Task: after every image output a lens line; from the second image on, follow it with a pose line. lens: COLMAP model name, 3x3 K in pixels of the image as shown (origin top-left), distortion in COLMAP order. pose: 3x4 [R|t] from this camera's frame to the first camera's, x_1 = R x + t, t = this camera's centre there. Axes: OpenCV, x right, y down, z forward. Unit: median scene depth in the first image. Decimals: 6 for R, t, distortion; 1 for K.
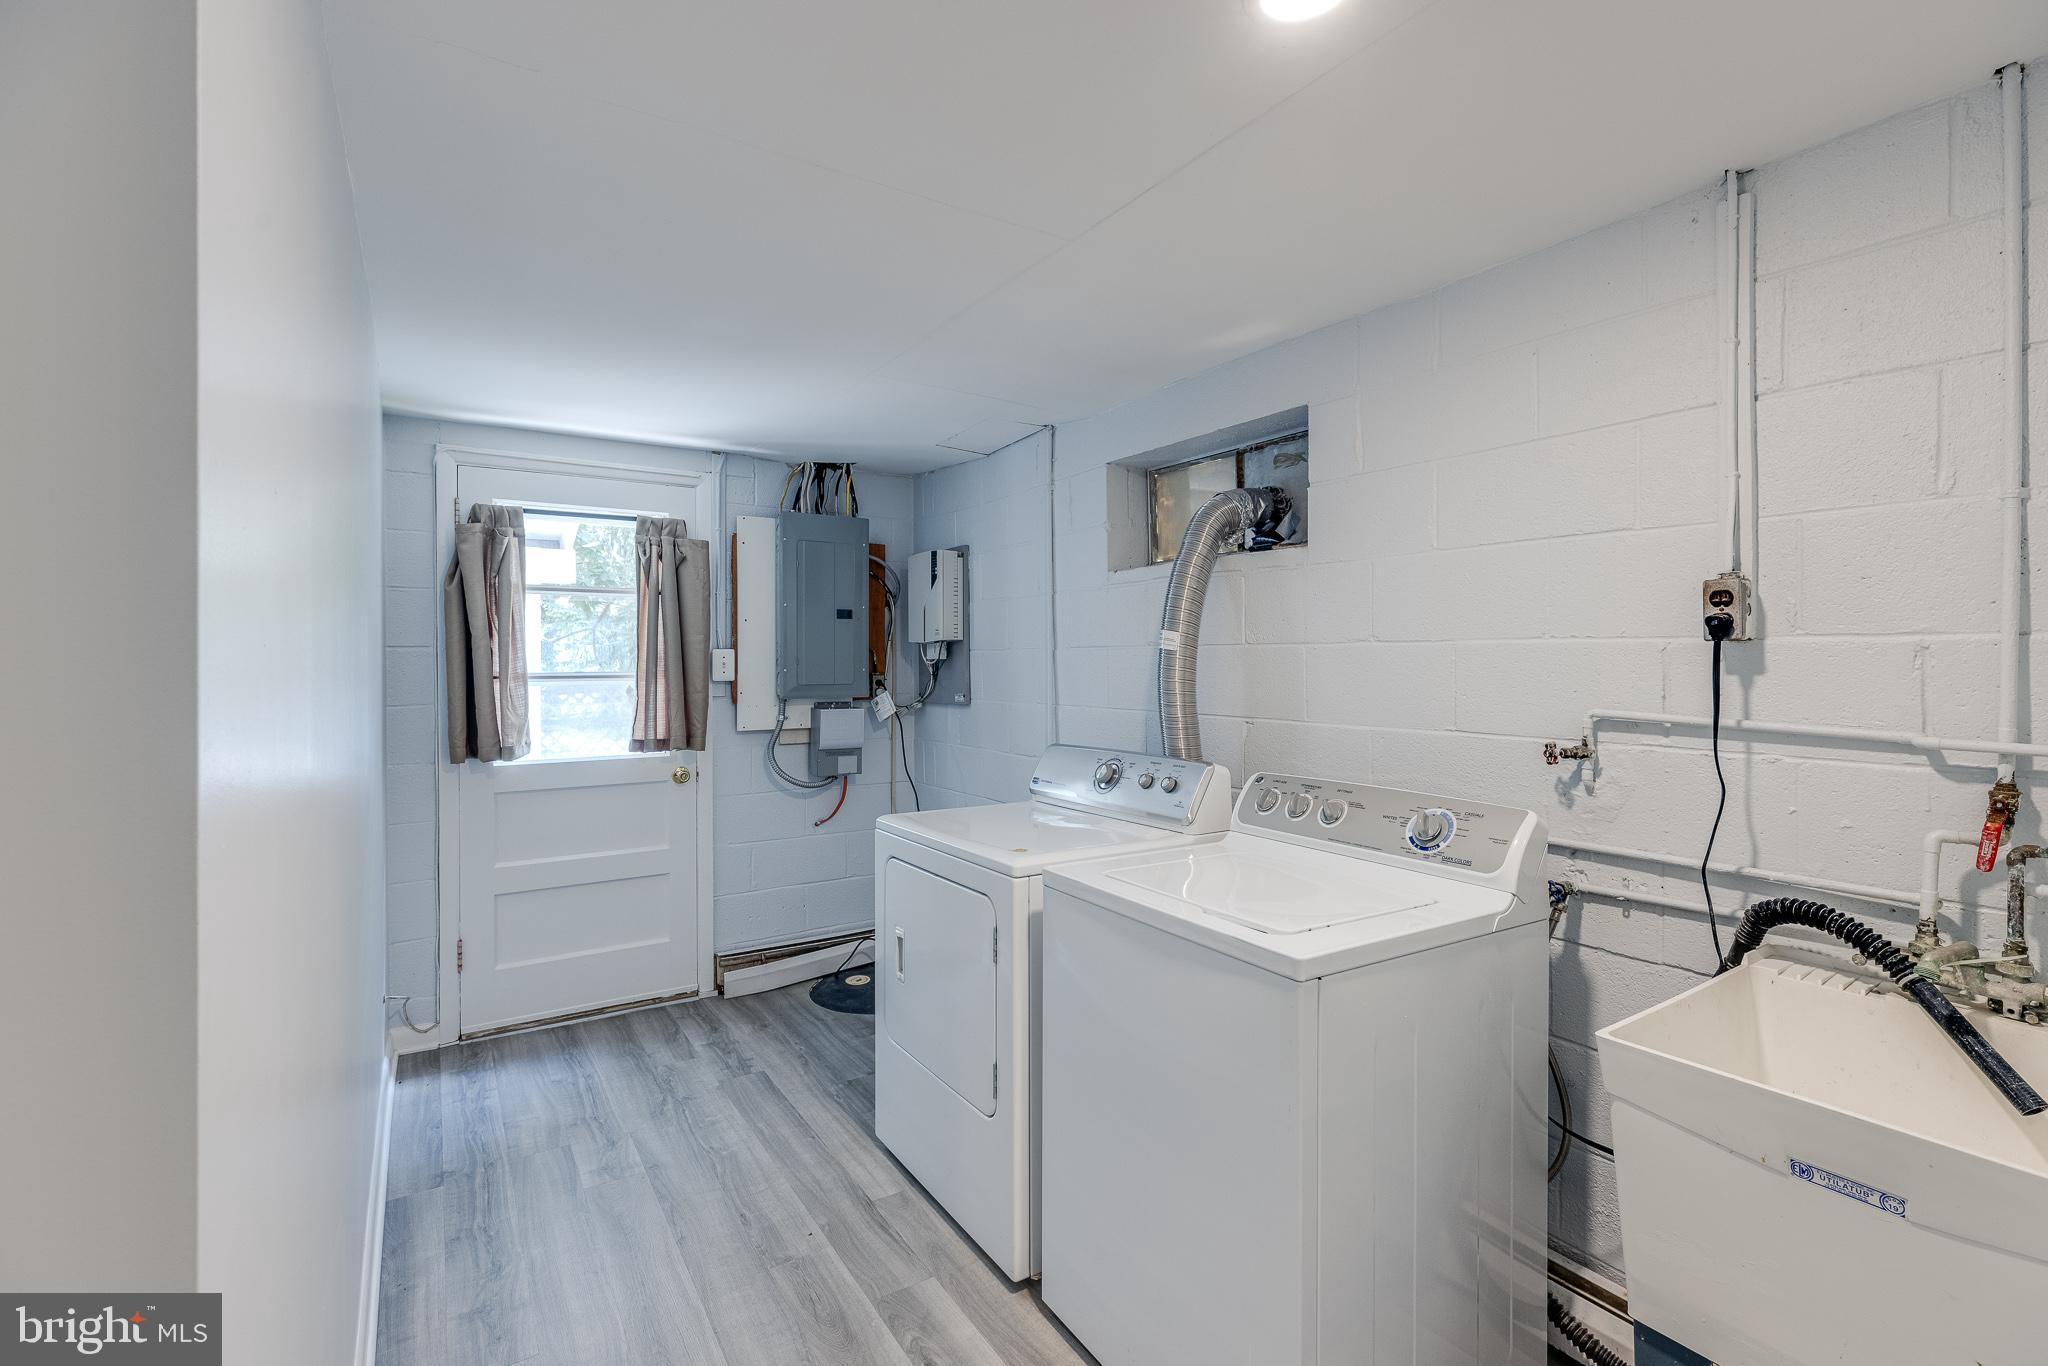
lens RADIAL K [[928.2, 0, 1026.6], [0, 928.2, 673.6], [0, 0, 1]] dist [0.000428, -0.000079]
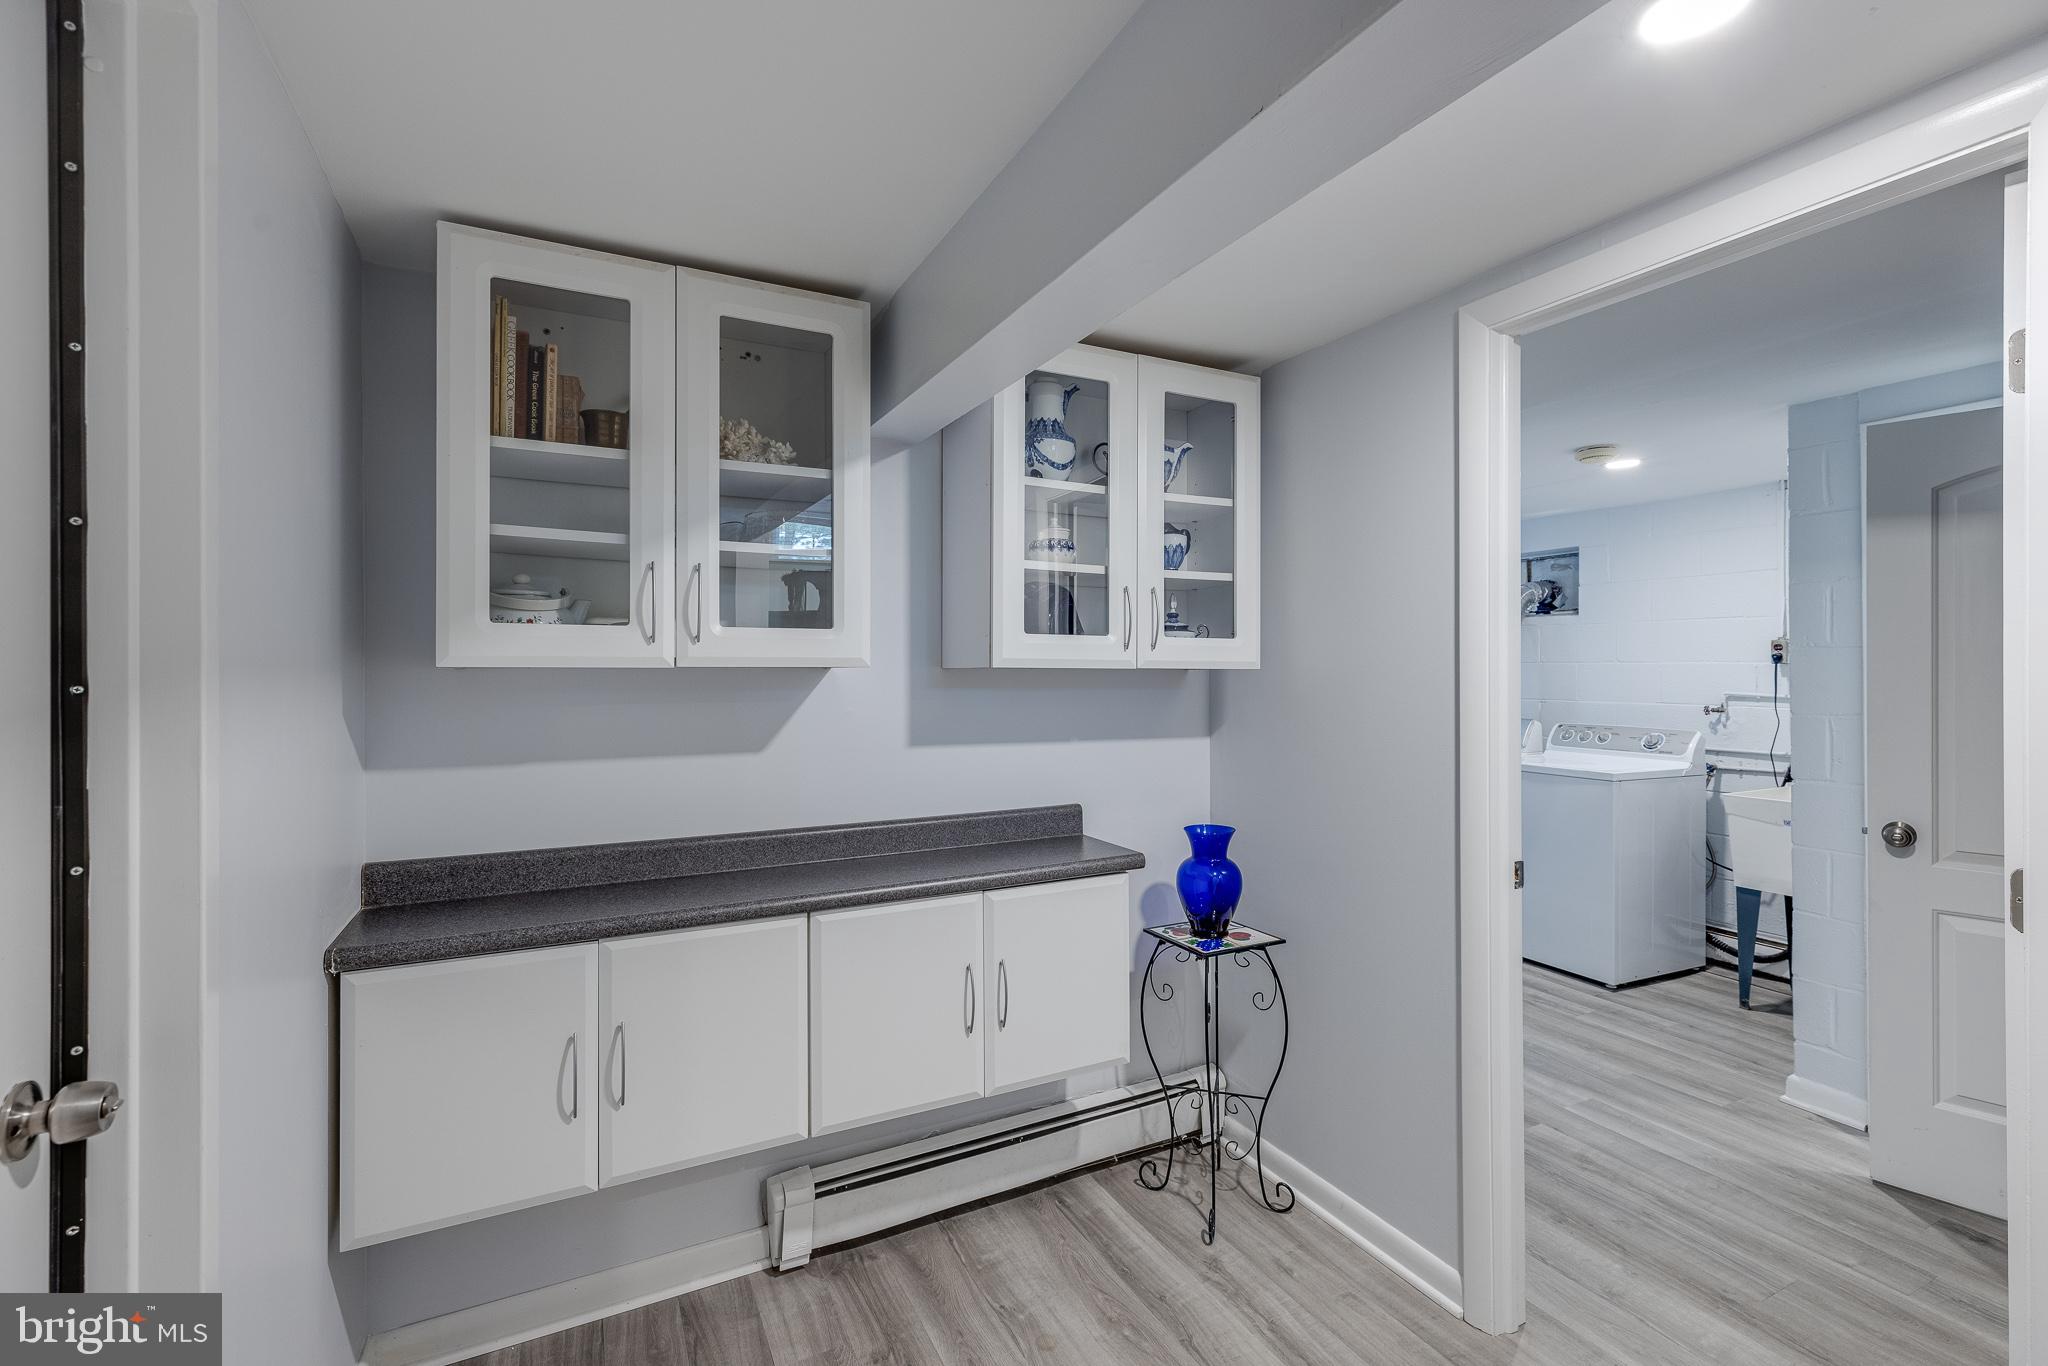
lens RADIAL K [[928.2, 0, 1025.3], [0, 928.2, 673.7], [0, 0, 1]] dist [0.000428, -0.000079]
pose [[0.992767, 0.003630, -0.120005, -0.888396], [-0.004762, 0.999947, -0.009142, 0.022183], [0.119965, 0.009647, 0.992731, -1.580336]]
